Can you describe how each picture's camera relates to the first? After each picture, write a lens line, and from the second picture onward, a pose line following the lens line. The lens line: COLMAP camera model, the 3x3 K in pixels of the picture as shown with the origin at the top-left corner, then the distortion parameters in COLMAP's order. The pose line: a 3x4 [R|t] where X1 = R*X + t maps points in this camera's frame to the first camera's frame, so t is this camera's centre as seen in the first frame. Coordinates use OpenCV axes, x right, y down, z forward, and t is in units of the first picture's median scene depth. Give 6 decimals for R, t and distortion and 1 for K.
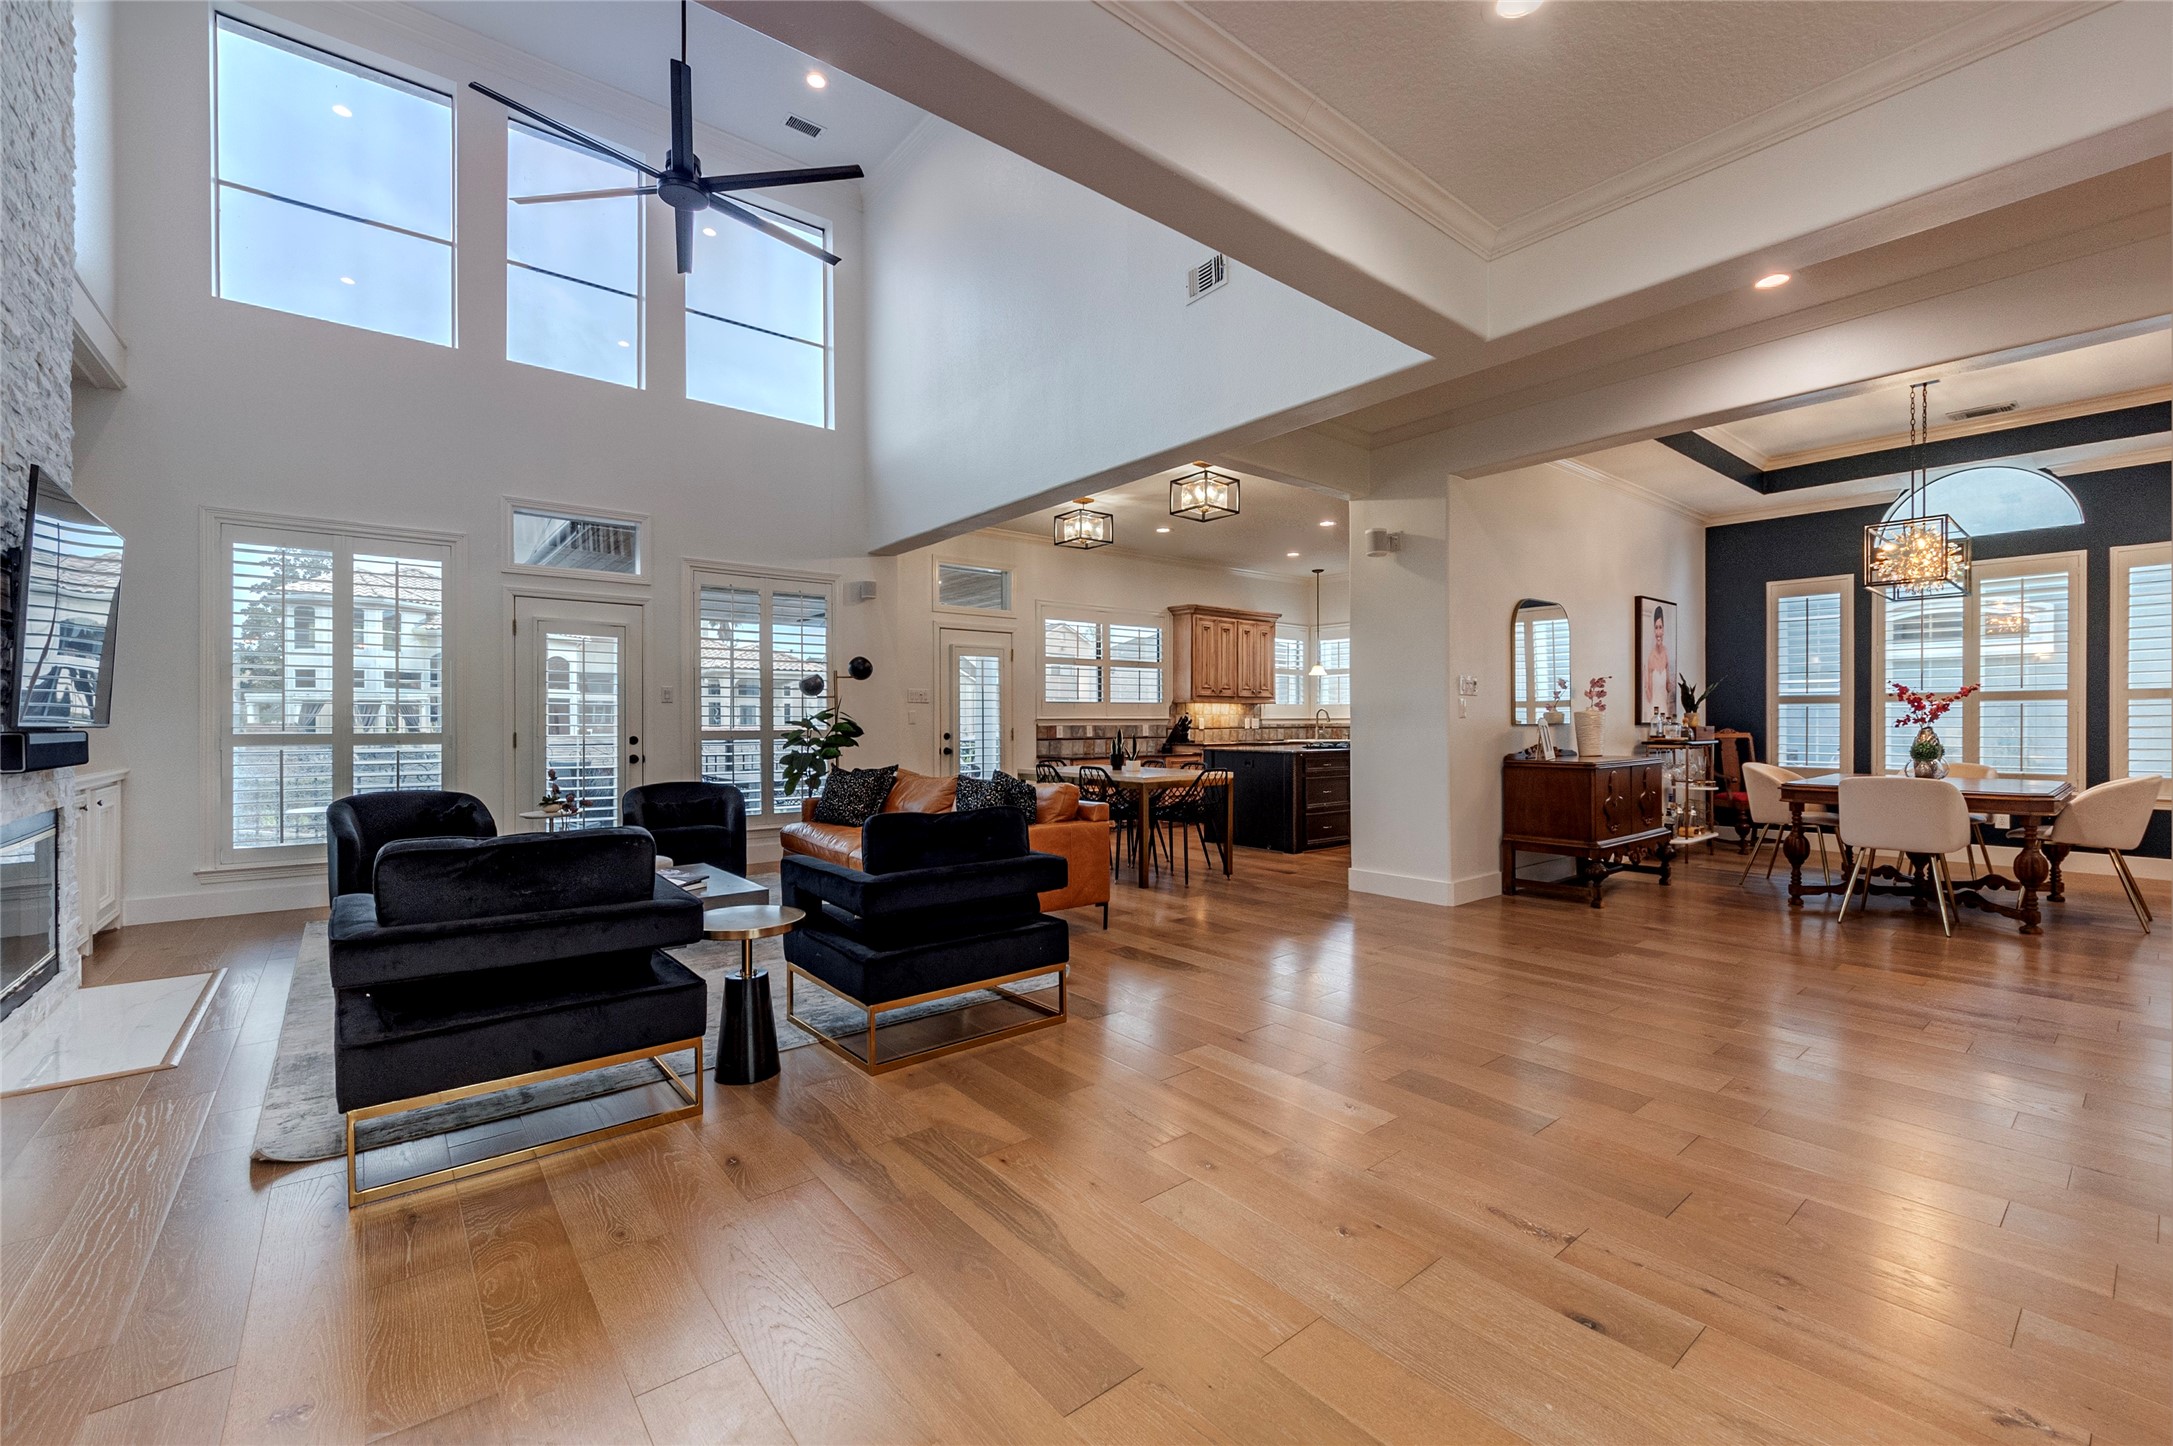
lens RADIAL K [[889.9, 0, 1093.9], [0, 889.9, 719.5], [0, 0, 1]] dist [-0.001655, -0.000055]
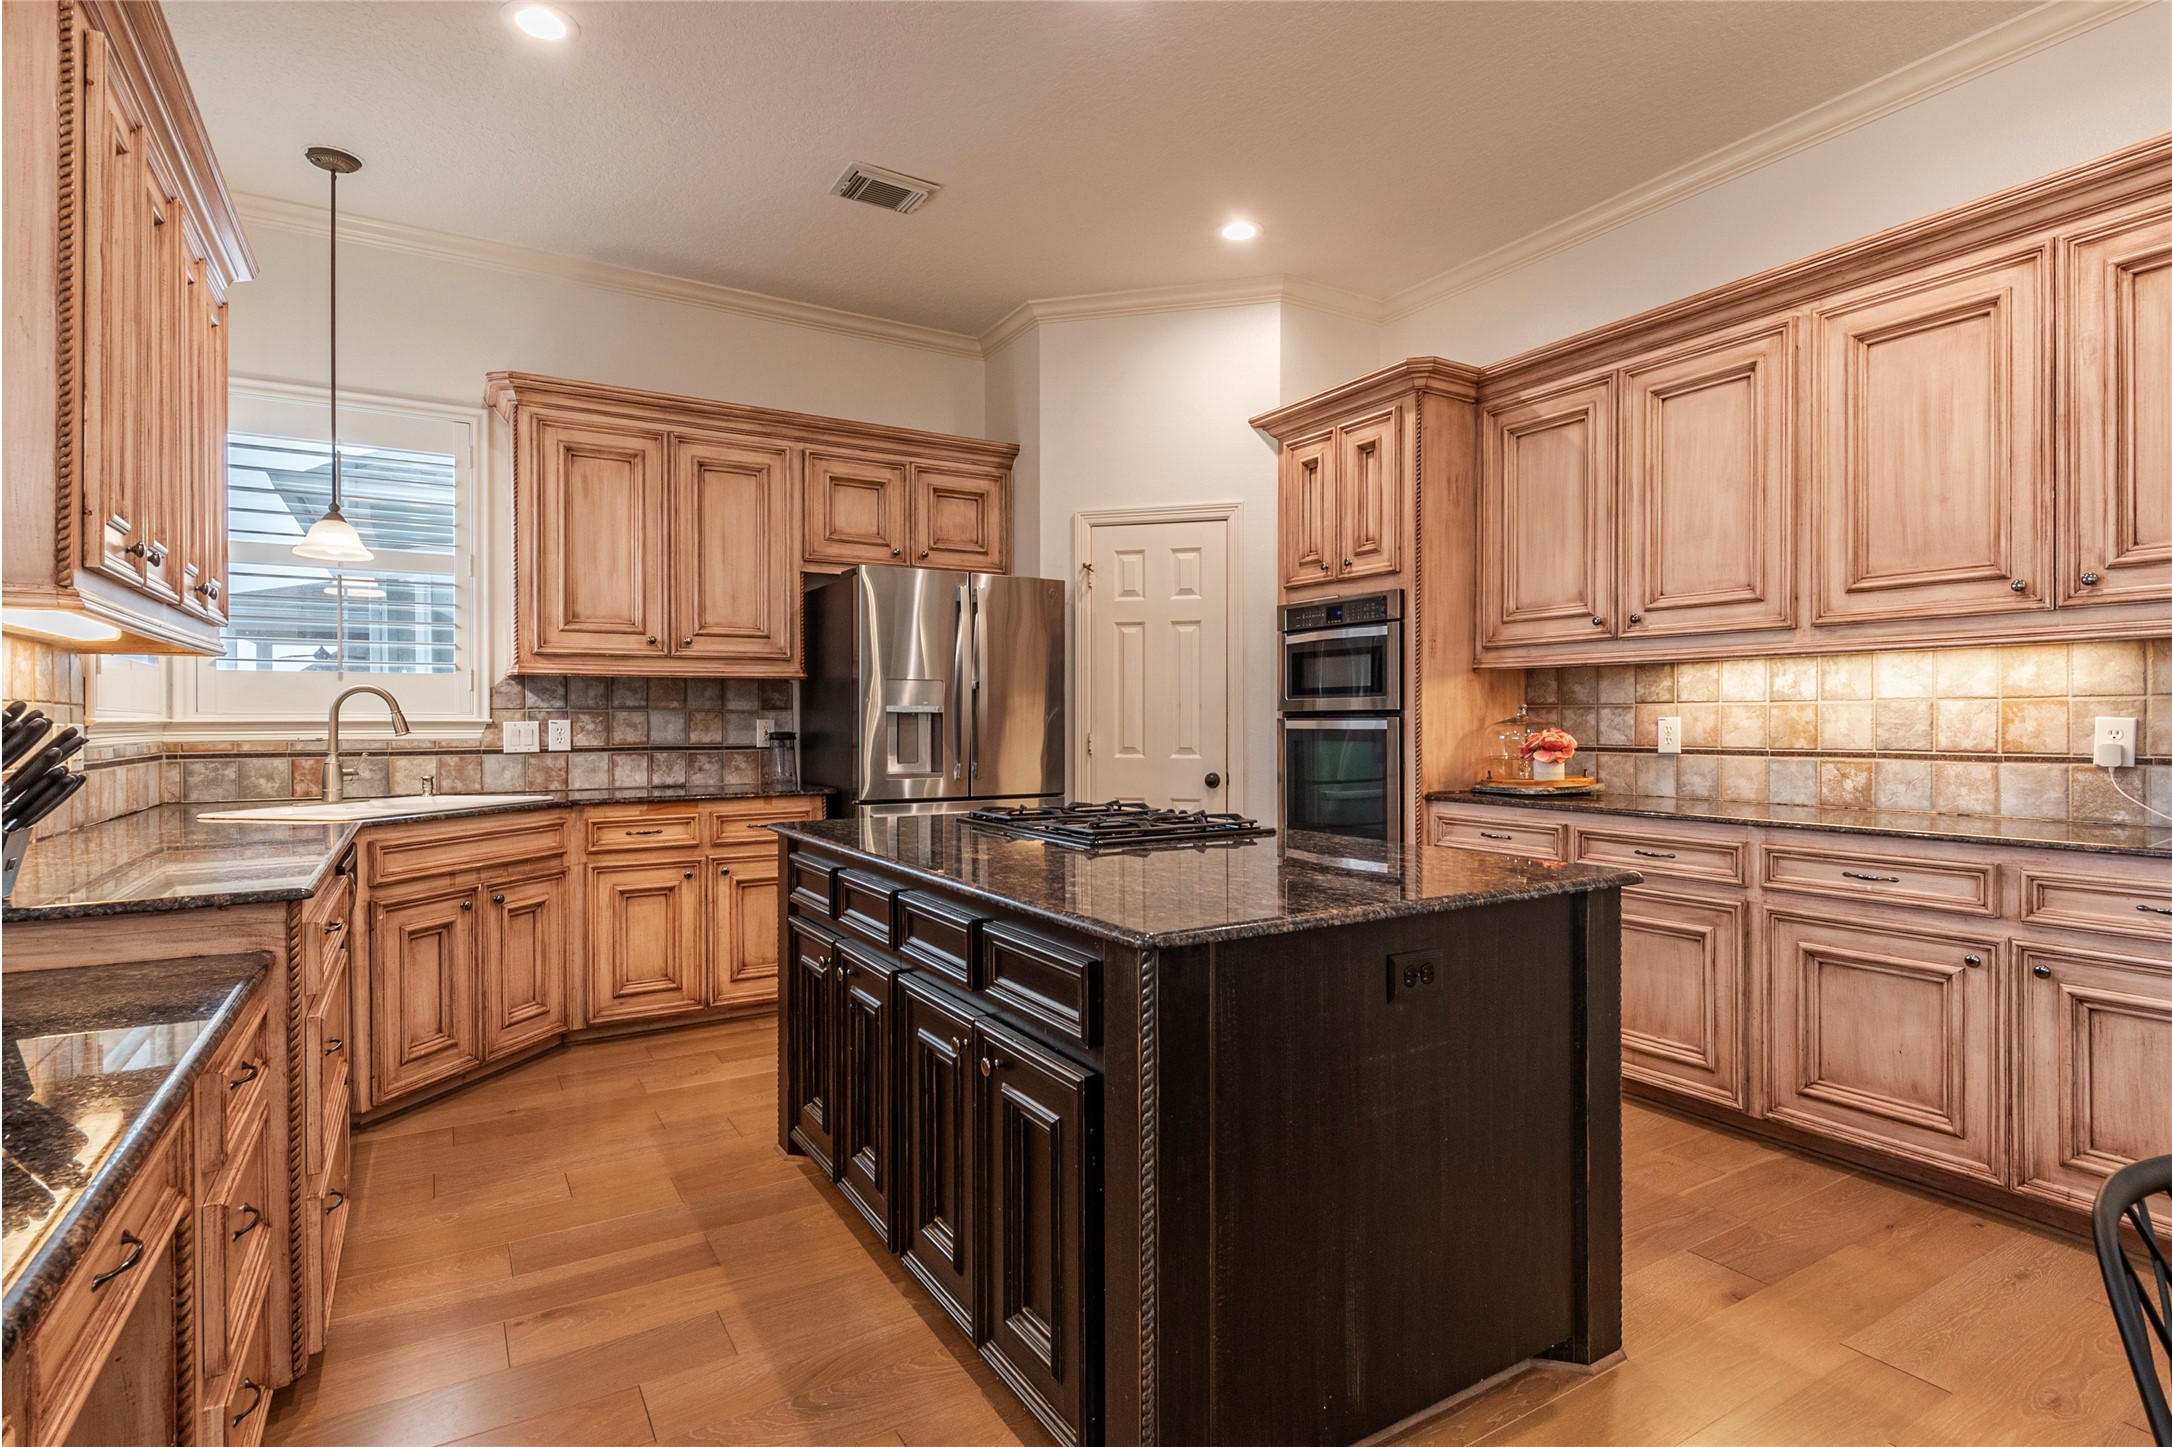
lens RADIAL K [[1081.0, 0, 1114.5], [0, 1081.0, 729.5], [0, 0, 1]] dist [0.002961, -0.001171]
pose [[0.125001, -0.006396, 0.992136, -0.044911], [0.000607, 0.999980, 0.006370, -0.001231], [-0.992156, -0.000194, 0.125003, 0.891963]]
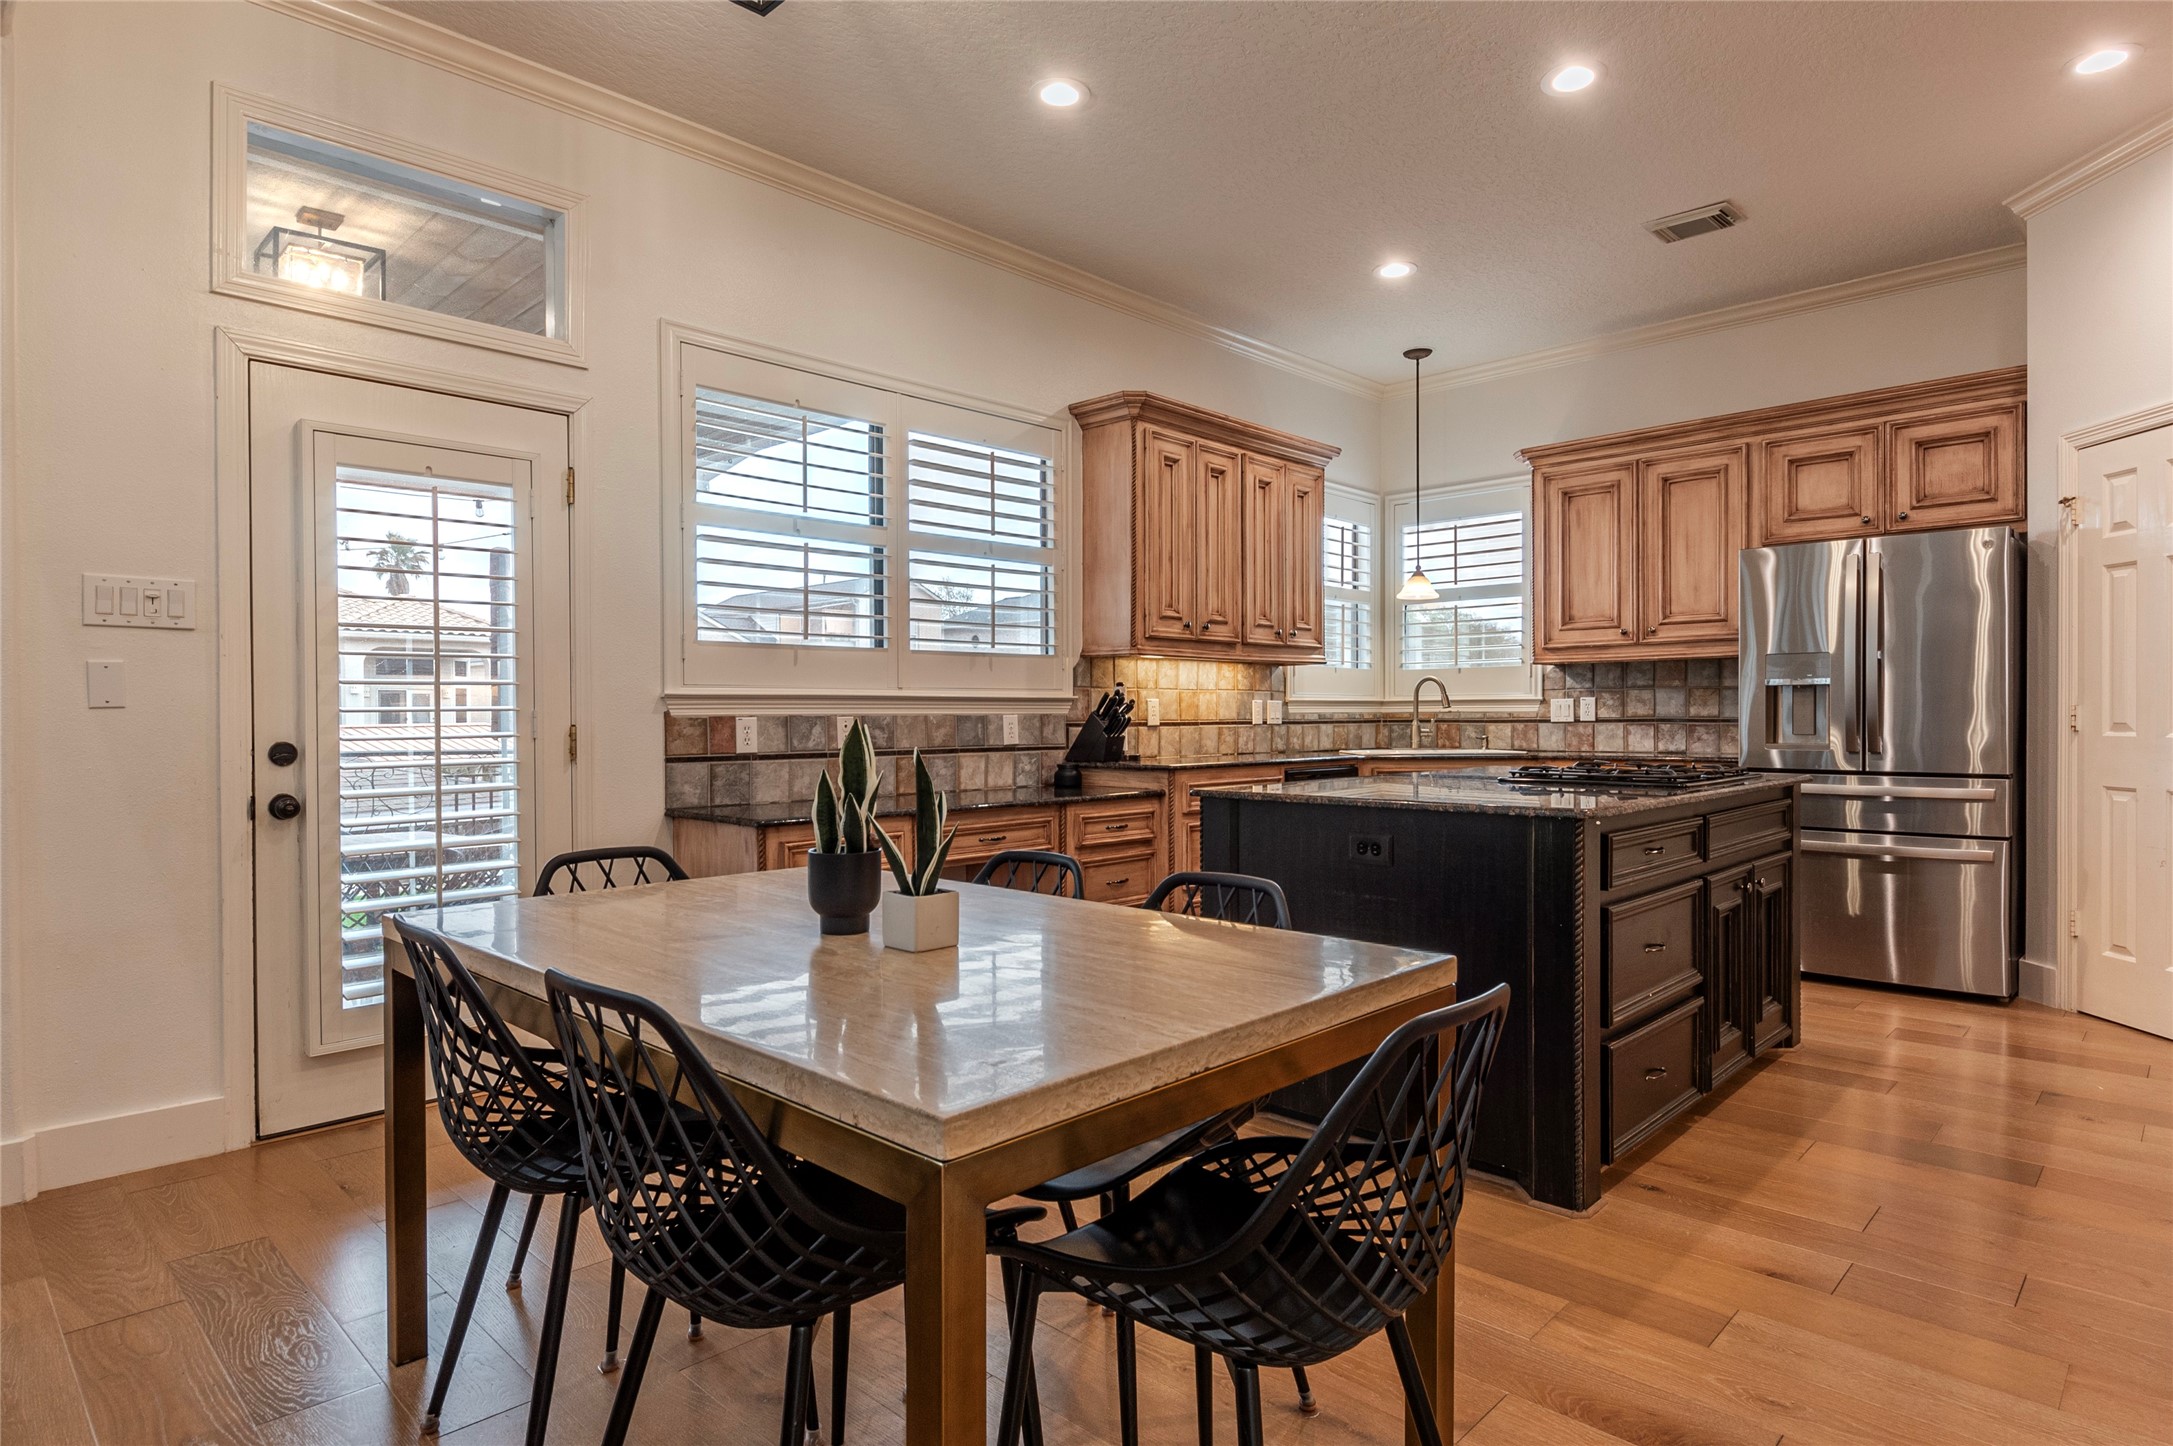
lens RADIAL K [[1202.3, 0, 1121.3], [0, 1202.3, 716.0], [0, 0, 1]] dist [0.000622, -0.002378]
pose [[0.990628, -0.002773, 0.136558, 0.039024], [0.002777, 0.999996, 0.000165, 0.007327], [-0.136558, 0.000216, 0.990632, 0.547105]]
